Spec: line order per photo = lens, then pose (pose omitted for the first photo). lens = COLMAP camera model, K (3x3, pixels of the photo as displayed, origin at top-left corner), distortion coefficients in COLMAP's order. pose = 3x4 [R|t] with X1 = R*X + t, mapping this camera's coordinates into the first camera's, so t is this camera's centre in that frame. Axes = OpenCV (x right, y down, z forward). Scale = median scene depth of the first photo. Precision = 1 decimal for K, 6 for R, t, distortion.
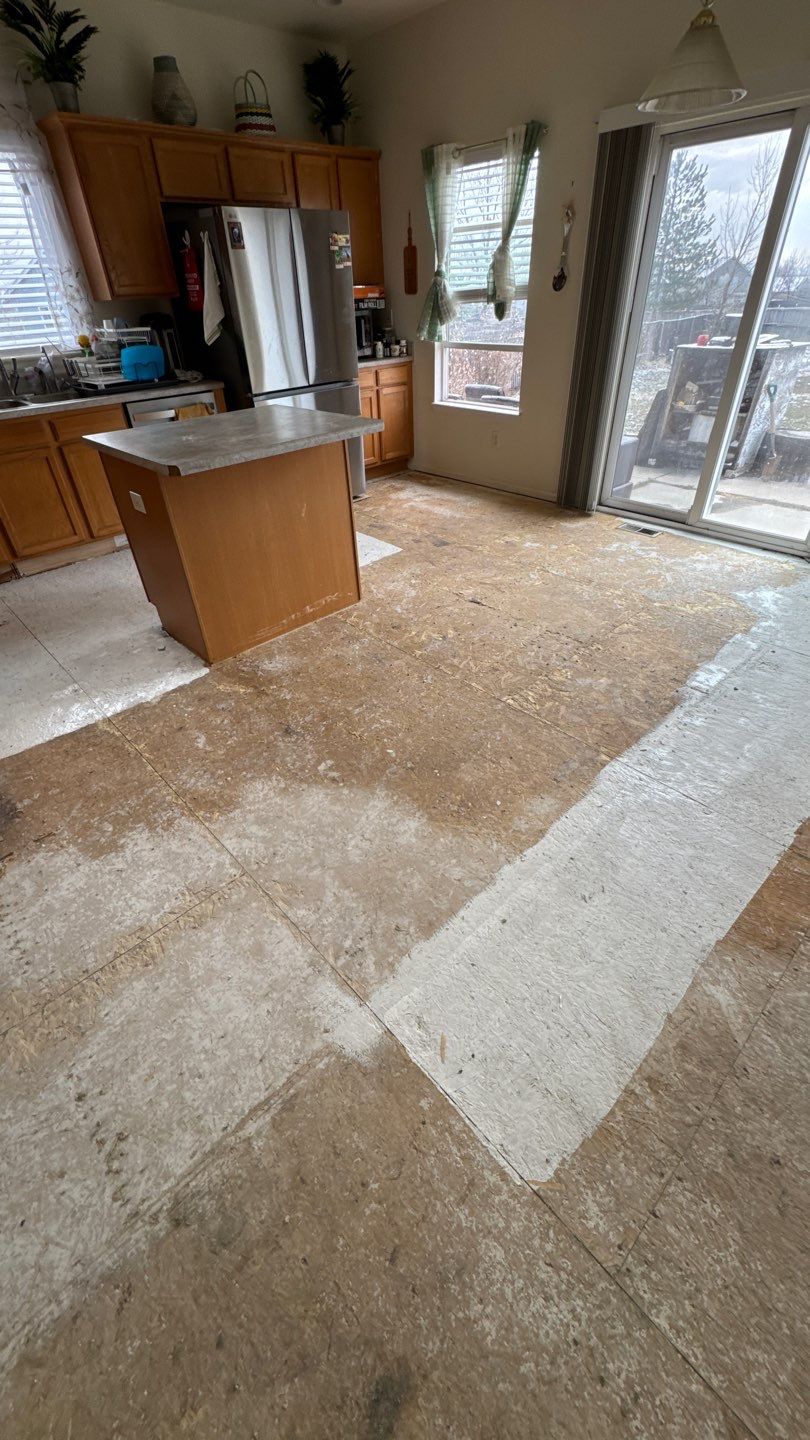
lens RADIAL K [[570.9, 0, 403.8], [0, 570.9, 719.2], [0, 0, 1]] dist [-0.001873, 0.000533]
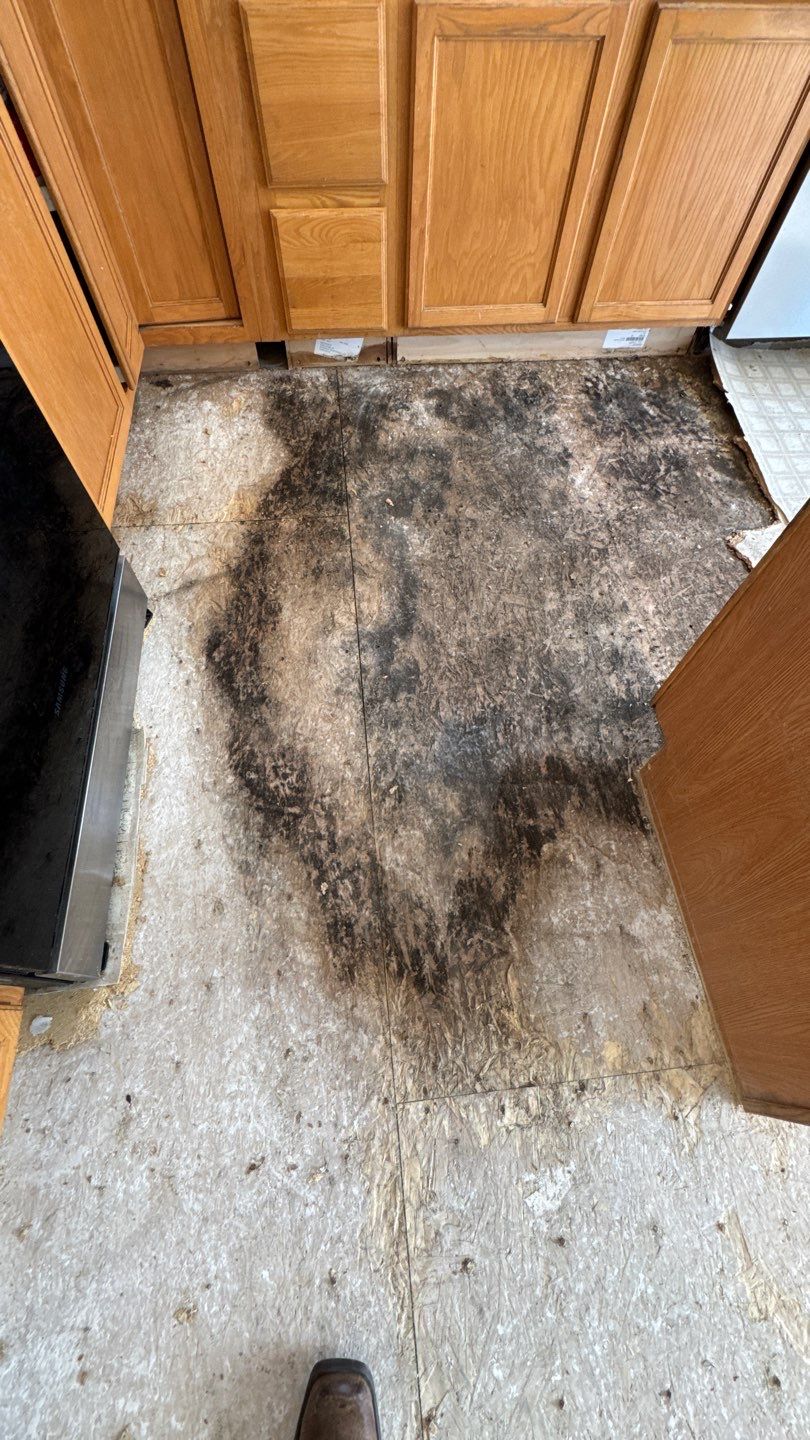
lens RADIAL K [[570.9, 0, 401.3], [0, 570.9, 718.5], [0, 0, 1]] dist [-0.001873, 0.000533]
pose [[0.792097, 0.561242, -0.239977, -0.411083], [-0.405571, 0.777738, 0.480246, -0.260738], [0.456174, -0.283074, 0.843667, 0.550526]]
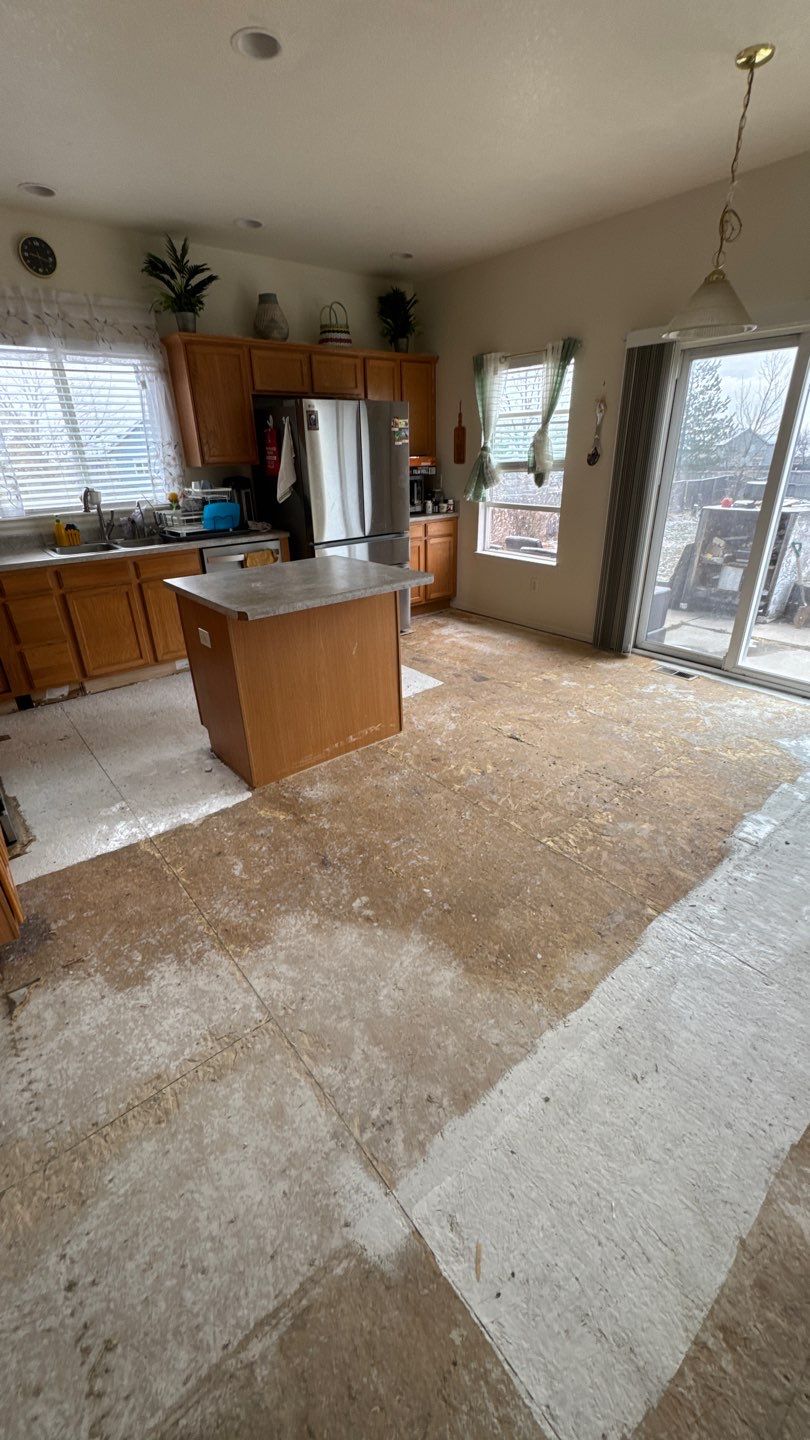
lens RADIAL K [[570.9, 0, 404.3], [0, 570.9, 719.2], [0, 0, 1]] dist [-0.001873, 0.000533]
pose [[0.997368, 0.042304, -0.058879, -0.010570], [-0.053386, 0.978002, -0.201647, -0.019925], [0.049054, 0.204260, 0.977687, -0.011347]]
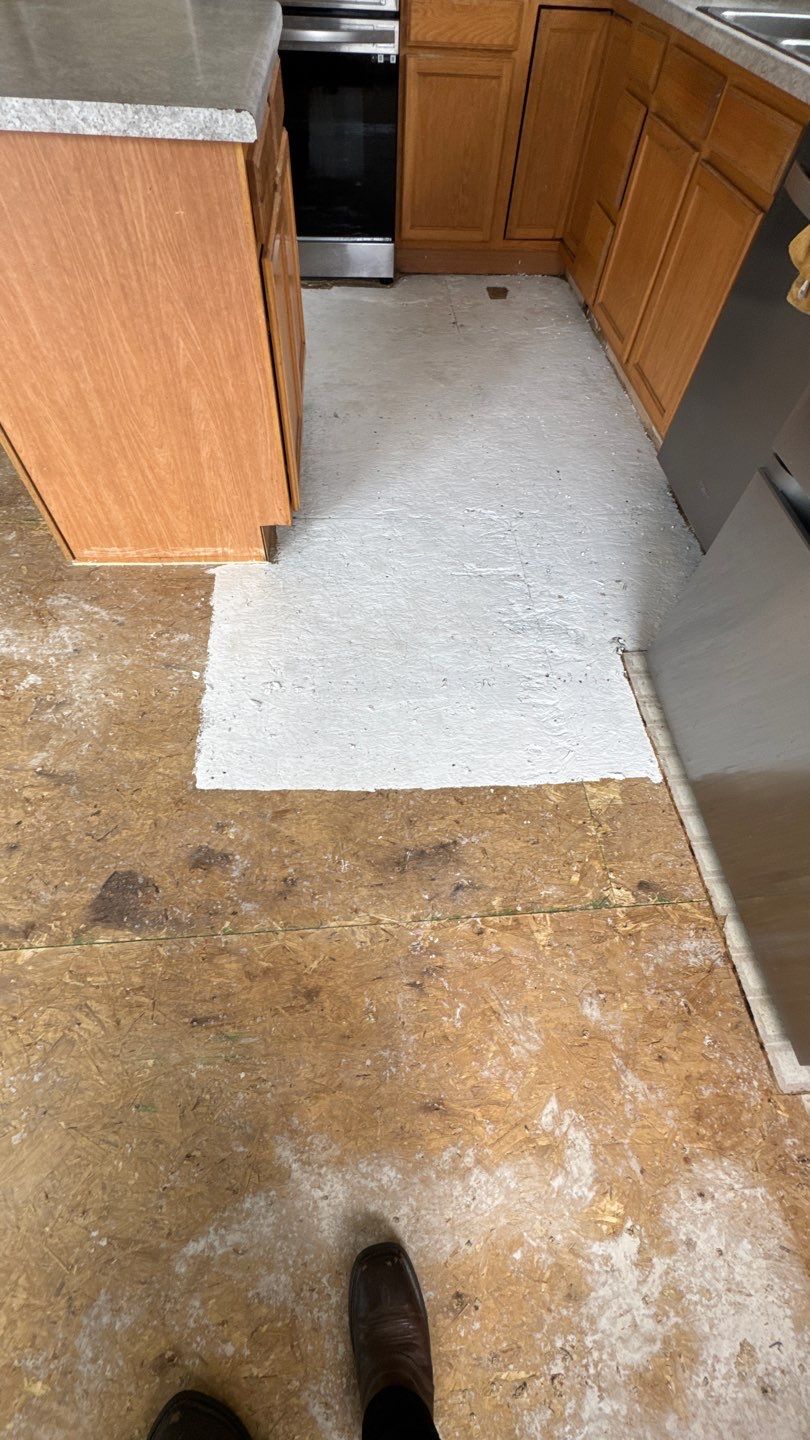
lens RADIAL K [[570.9, 0, 404.2], [0, 570.9, 721.3], [0, 0, 1]] dist [-0.001873, 0.000533]
pose [[-0.626743, 0.660274, -0.413801, 0.038354], [-0.490060, 0.078884, 0.868112, -0.709804], [0.605834, 0.746871, 0.274134, 1.045837]]
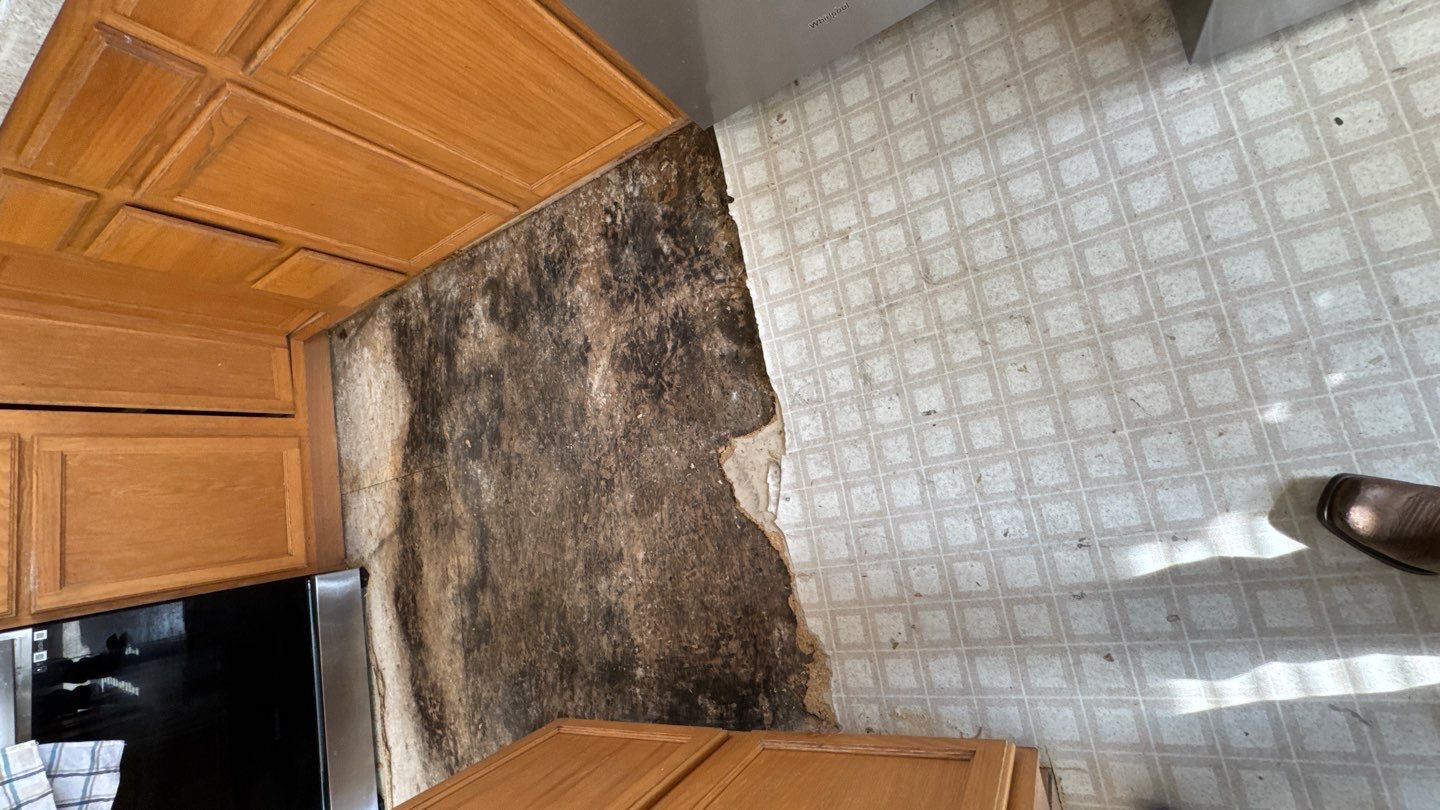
lens RADIAL K [[570.9, 0, 722.4], [0, 570.9, 404.4], [0, 0, 1]] dist [-0.001873, 0.000533]
pose [[0.752848, 0.496901, -0.431636, -0.255659], [0.108893, 0.552721, 0.826222, -0.570281], [0.649124, -0.669021, 0.362005, 0.929819]]
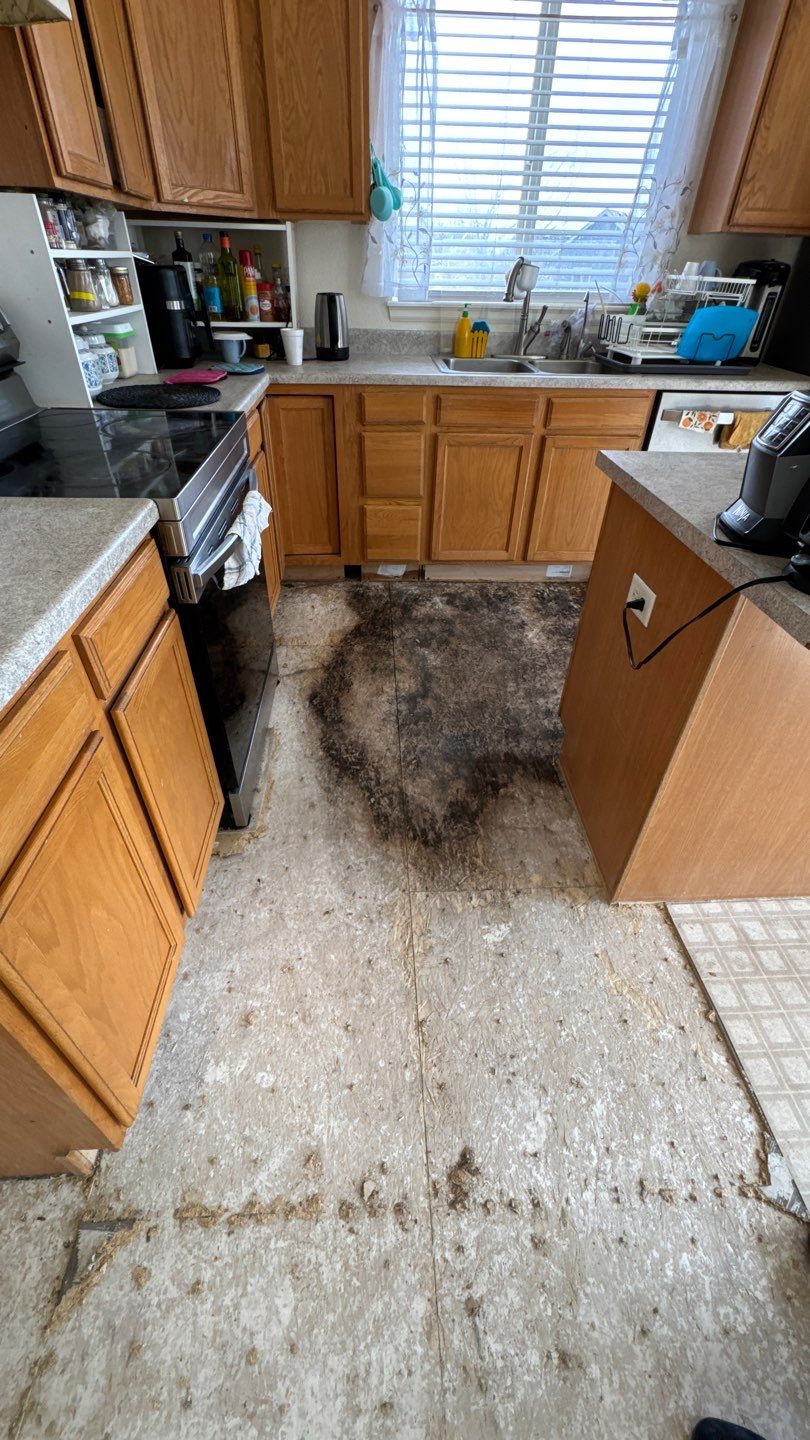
lens RADIAL K [[570.9, 0, 402.7], [0, 570.9, 720.7], [0, 0, 1]] dist [-0.001873, 0.000533]
pose [[0.758264, 0.445977, -0.475541, -0.237810], [-0.430297, 0.890329, 0.148856, -0.189191], [0.489775, 0.091752, 0.867008, 0.326218]]
